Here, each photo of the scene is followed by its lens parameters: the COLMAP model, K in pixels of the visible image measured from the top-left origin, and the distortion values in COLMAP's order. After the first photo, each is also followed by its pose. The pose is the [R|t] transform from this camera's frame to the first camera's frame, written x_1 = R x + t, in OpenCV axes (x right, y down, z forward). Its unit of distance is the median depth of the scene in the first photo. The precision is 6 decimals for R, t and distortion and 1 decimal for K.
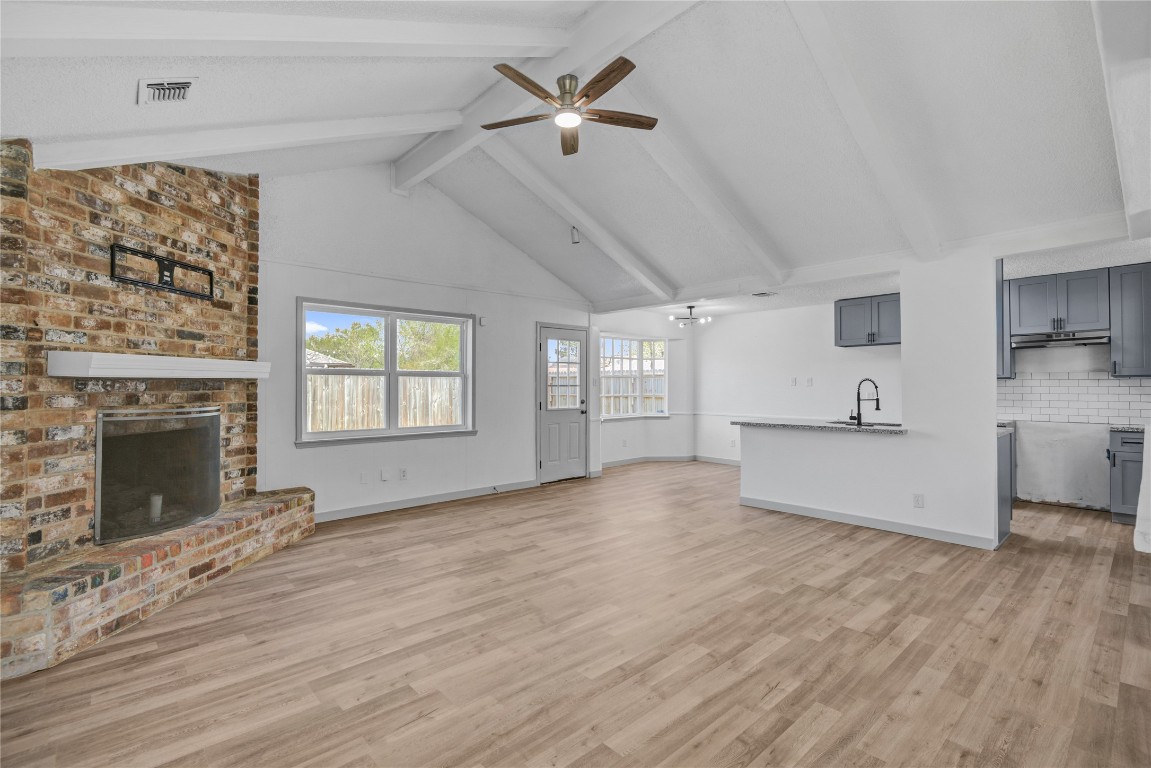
lens RADIAL K [[521.5, 0, 575.7], [0, 521.5, 381.0], [0, 0, 1]] dist [-0.001273, -0.001393]
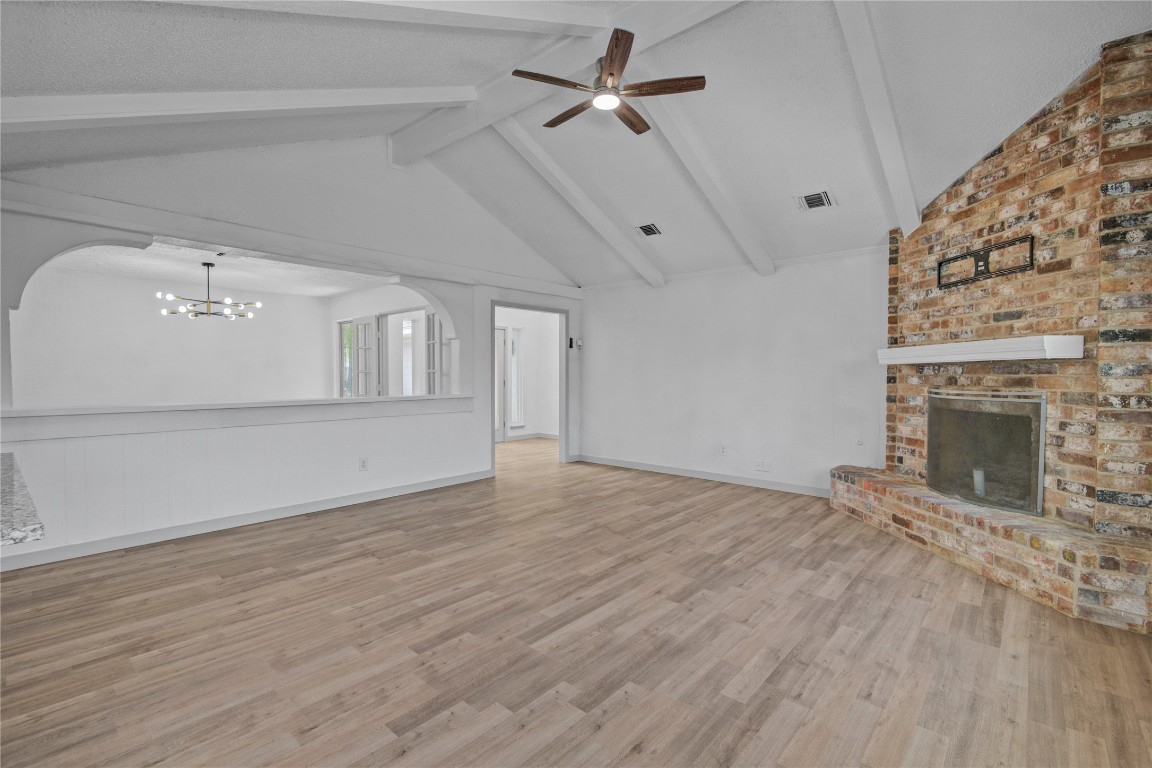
lens RADIAL K [[522.0, 0, 576.2], [0, 522.0, 381.0], [0, 0, 1]] dist [-0.001273, -0.001393]
pose [[-0.993571, 0.001965, -0.113191, 0.156457], [0.001336, 0.999983, 0.005630, 0.026226], [0.113200, 0.005443, -0.993557, 1.991587]]
